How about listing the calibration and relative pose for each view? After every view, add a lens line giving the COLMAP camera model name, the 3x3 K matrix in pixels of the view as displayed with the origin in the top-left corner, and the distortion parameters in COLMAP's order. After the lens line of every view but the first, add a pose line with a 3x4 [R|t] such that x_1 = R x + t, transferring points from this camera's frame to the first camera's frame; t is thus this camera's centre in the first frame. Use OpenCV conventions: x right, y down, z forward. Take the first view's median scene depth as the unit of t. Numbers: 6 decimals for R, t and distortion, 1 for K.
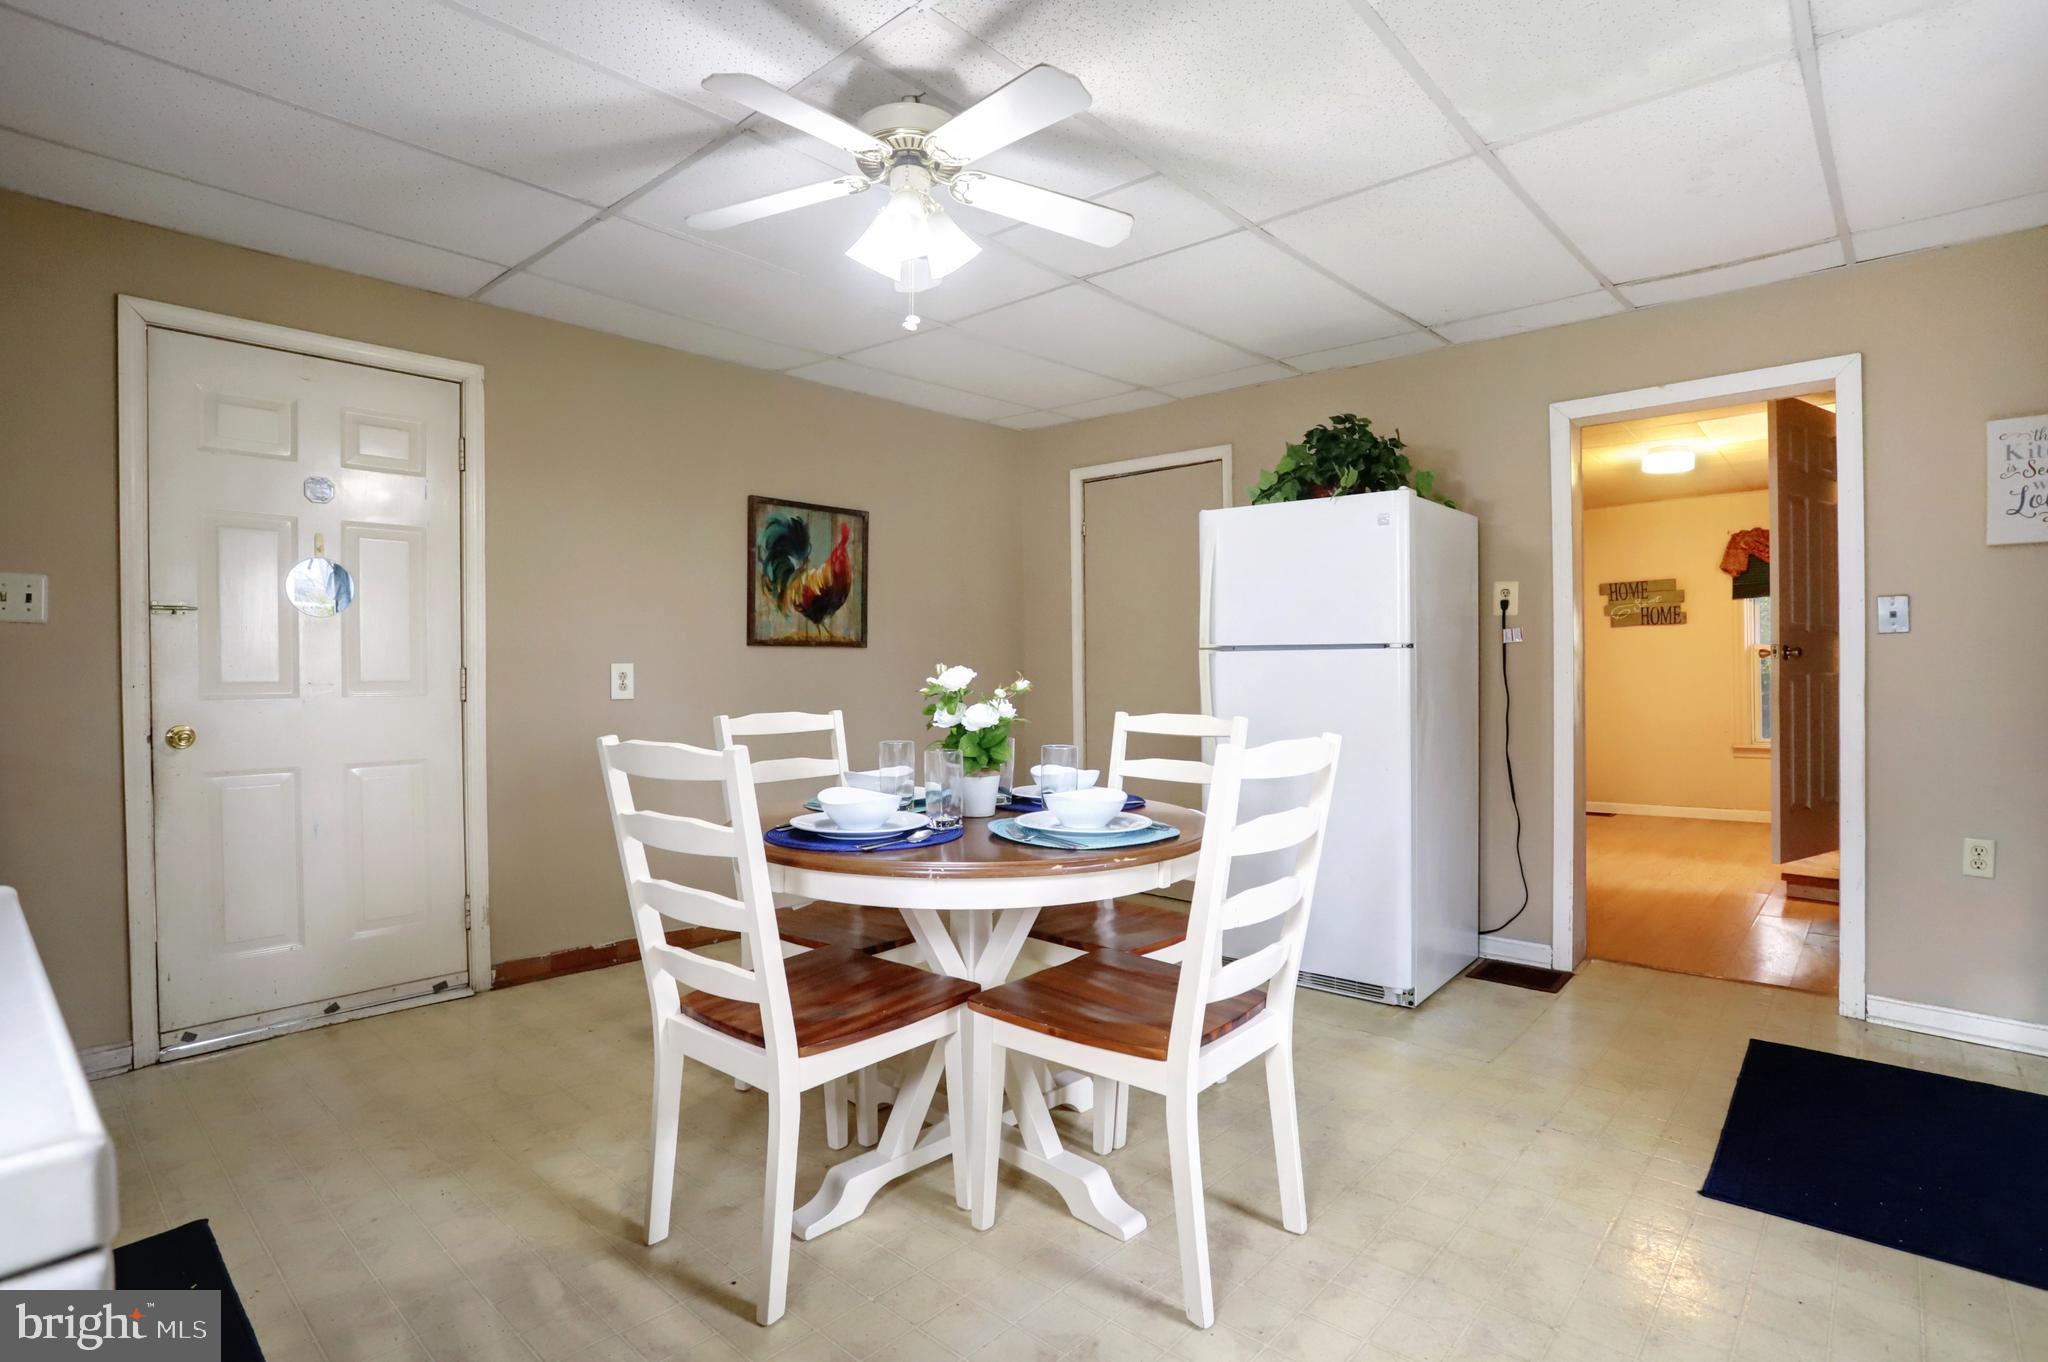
lens RADIAL K [[1022.1, 0, 1020.0], [0, 1022.1, 672.7], [0, 0, 1]] dist [-0.044575, 0.011263]
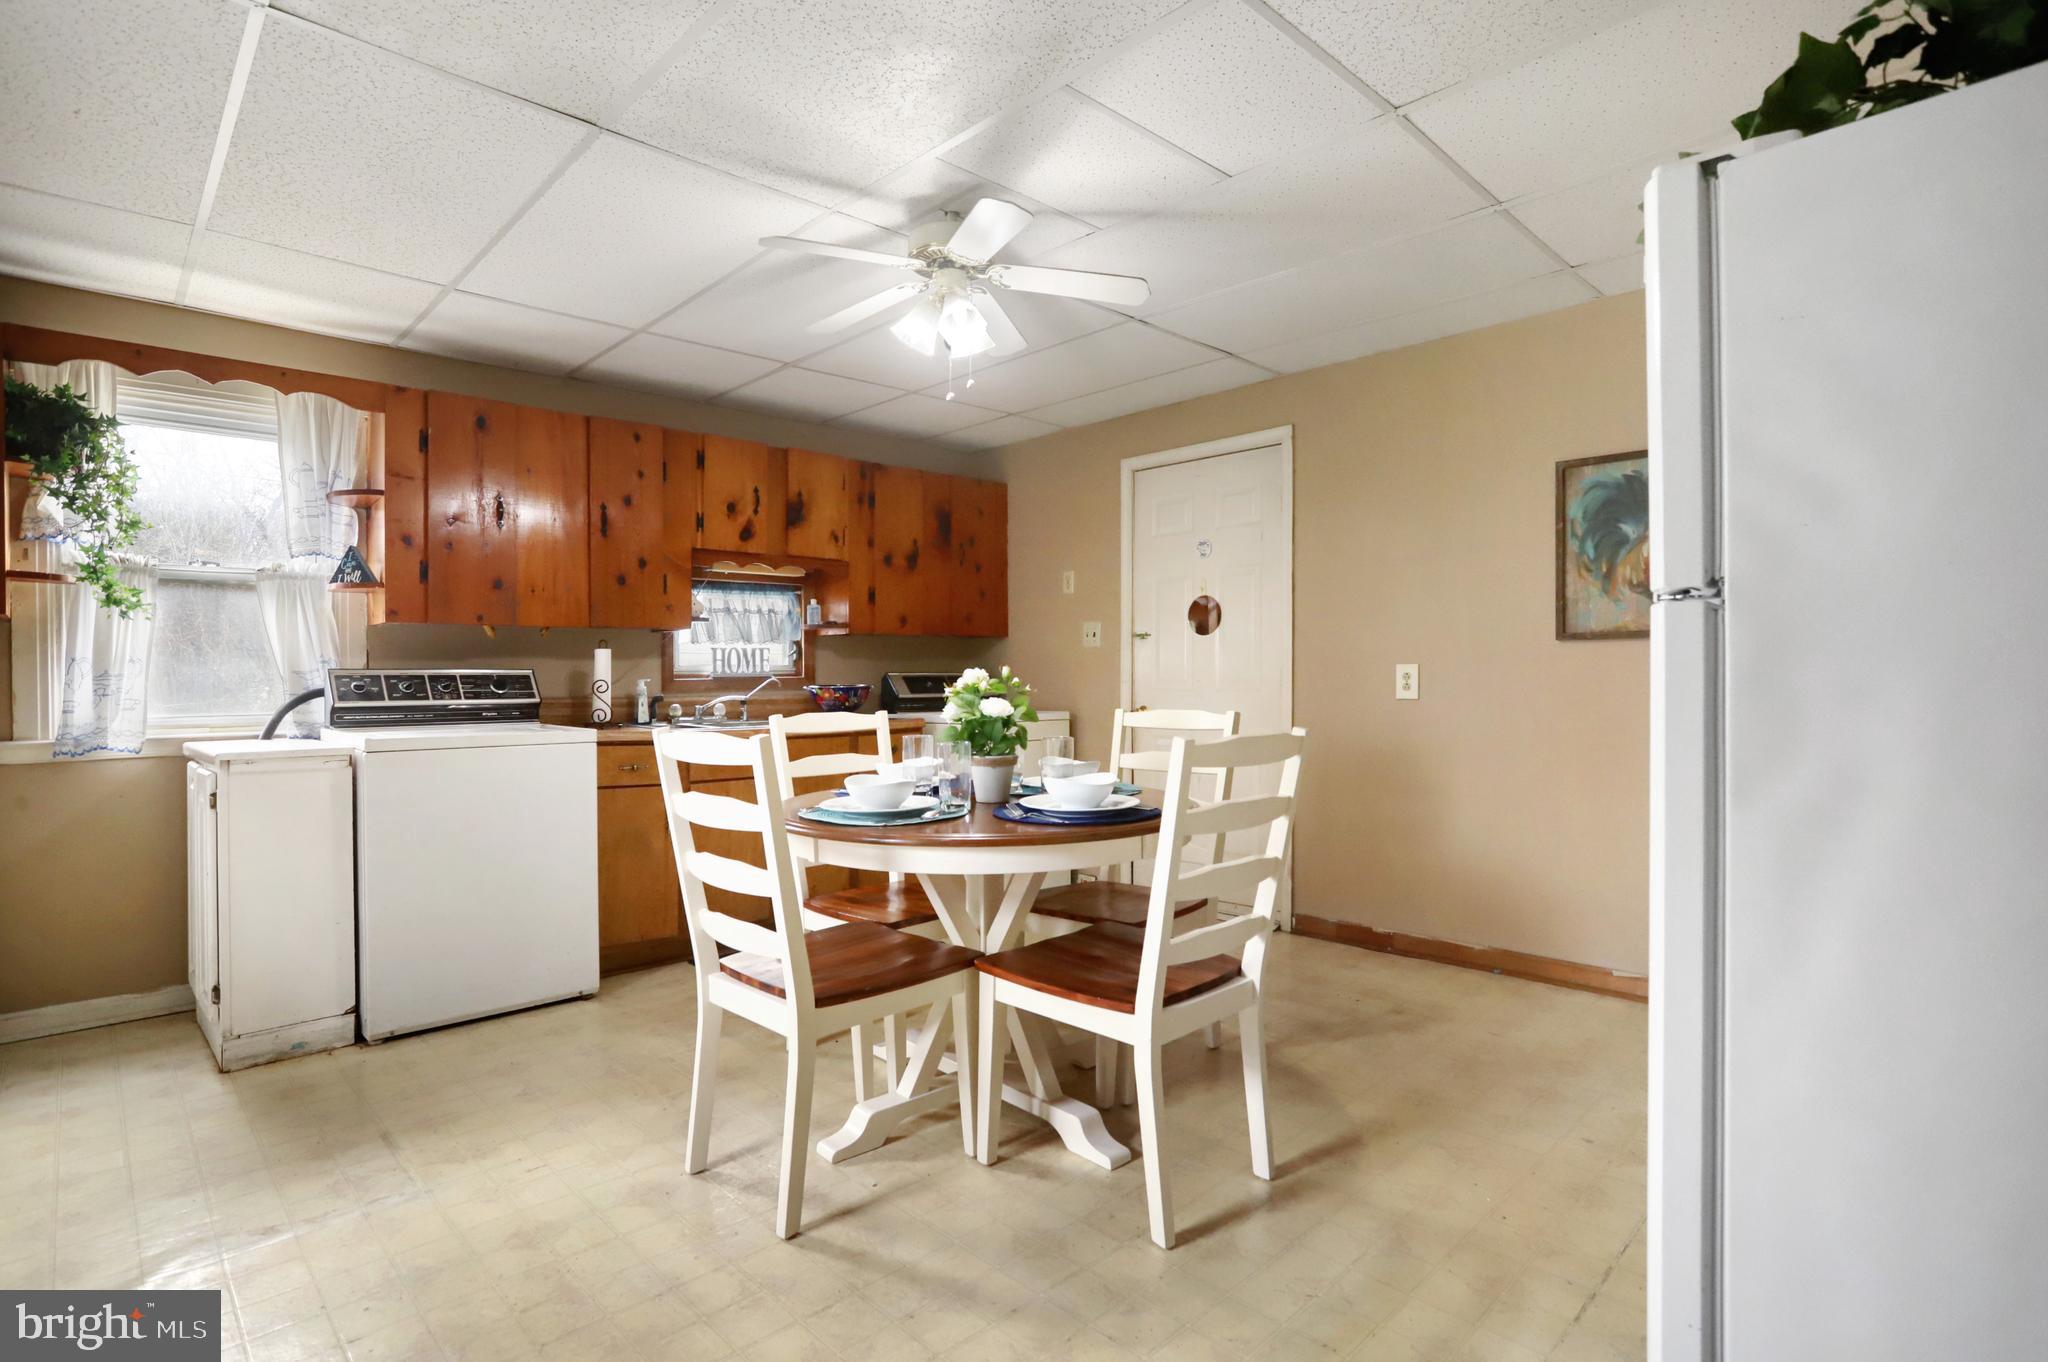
lens RADIAL K [[1022.1, 0, 1019.5], [0, 1022.1, 685.1], [0, 0, 1]] dist [-0.044575, 0.011263]
pose [[-0.042707, 0.019764, -0.998892, 0.646182], [0.013802, 0.999721, 0.019190, -0.013166], [0.998992, -0.012967, -0.042968, 0.651162]]
